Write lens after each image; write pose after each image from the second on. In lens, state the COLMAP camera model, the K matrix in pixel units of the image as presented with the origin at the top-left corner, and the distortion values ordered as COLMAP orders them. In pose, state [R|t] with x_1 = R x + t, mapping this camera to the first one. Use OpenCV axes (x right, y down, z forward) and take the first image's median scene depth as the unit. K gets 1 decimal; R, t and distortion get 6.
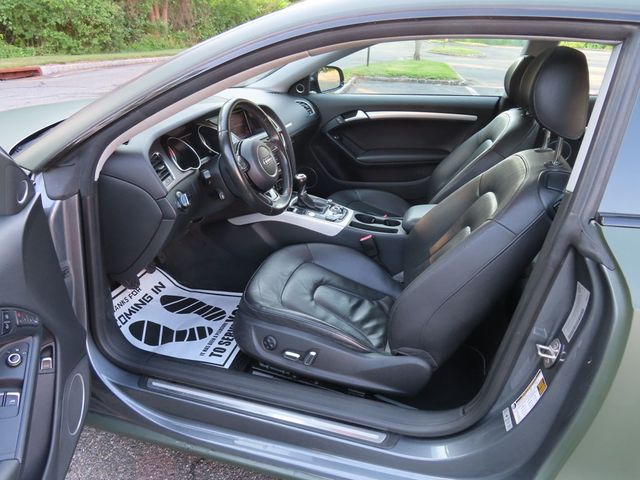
lens RADIAL K [[460.3, 0, 320.0], [0, 460.3, 240.0], [0, 0, 1]] dist [0.000320, -0.002085]
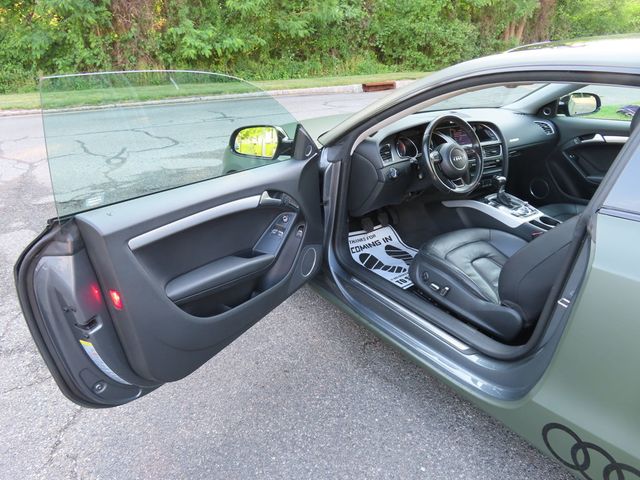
lens RADIAL K [[460.3, 0, 320.0], [0, 460.3, 240.0], [0, 0, 1]] dist [0.000320, -0.002085]
pose [[0.771936, 0.222622, -0.595445, 0.365667], [-0.239591, 0.969488, 0.051861, 0.083116], [0.588822, 0.102630, 0.801721, -0.310837]]
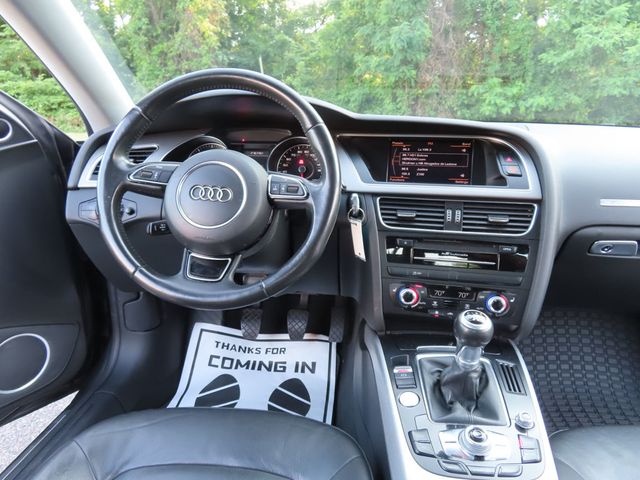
lens RADIAL K [[460.3, 0, 320.0], [0, 460.3, 240.0], [0, 0, 1]] dist [0.000320, -0.002085]
pose [[0.189079, 0.252067, -0.949058, 0.285204], [-0.427664, 0.891154, 0.151485, -0.192834], [0.883941, 0.377235, 0.276299, 0.762553]]
